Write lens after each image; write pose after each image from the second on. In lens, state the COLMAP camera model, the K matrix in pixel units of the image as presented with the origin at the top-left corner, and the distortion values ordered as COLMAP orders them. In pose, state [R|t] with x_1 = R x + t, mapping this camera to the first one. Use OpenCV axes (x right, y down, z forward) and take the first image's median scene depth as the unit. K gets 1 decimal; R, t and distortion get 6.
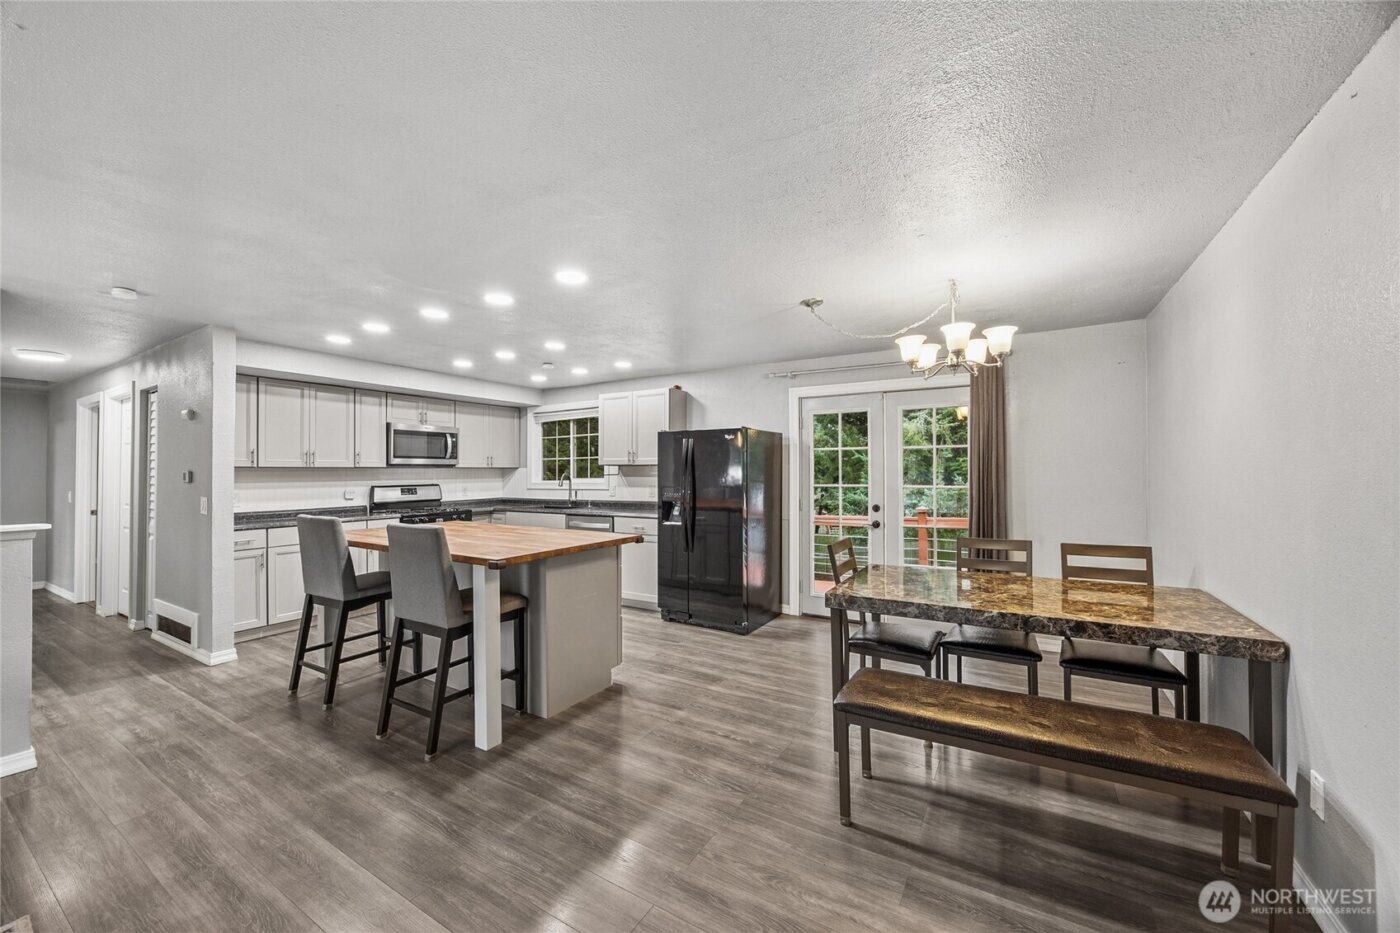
lens RADIAL K [[538.4, 0, 696.1], [0, 538.4, 465.6], [0, 0, 1]] dist [-0.009570, -0.000282]
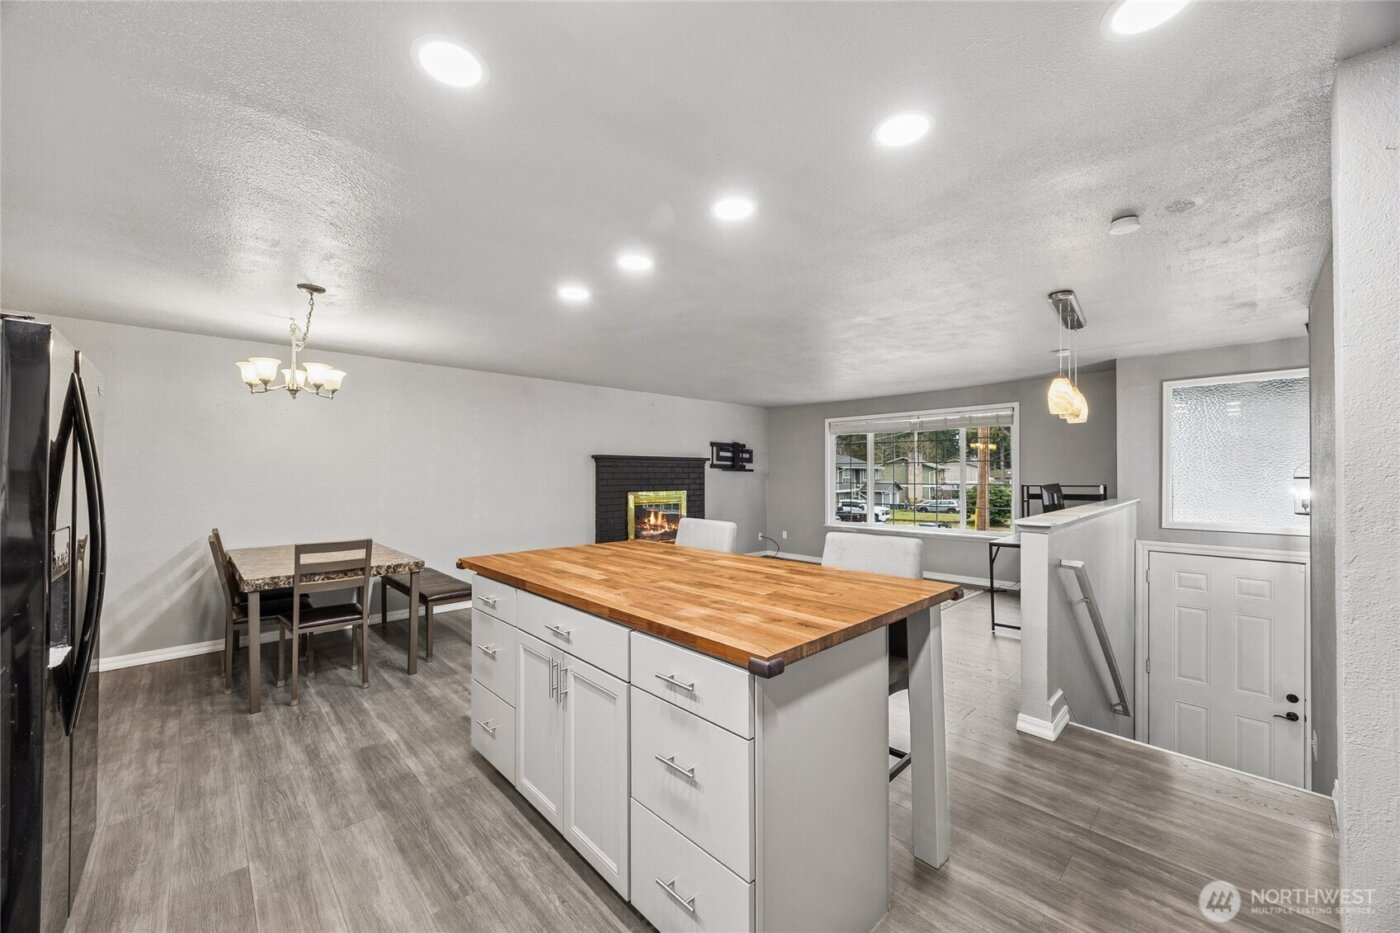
lens RADIAL K [[530.5, 0, 705.8], [0, 530.5, 470.6], [0, 0, 1]] dist [-0.000442, -0.000310]
pose [[-0.970977, 0.003325, 0.239148, -0.522910], [-0.000929, 0.999843, -0.017673, 0.012801], [-0.239169, -0.017382, -0.970822, 1.390298]]
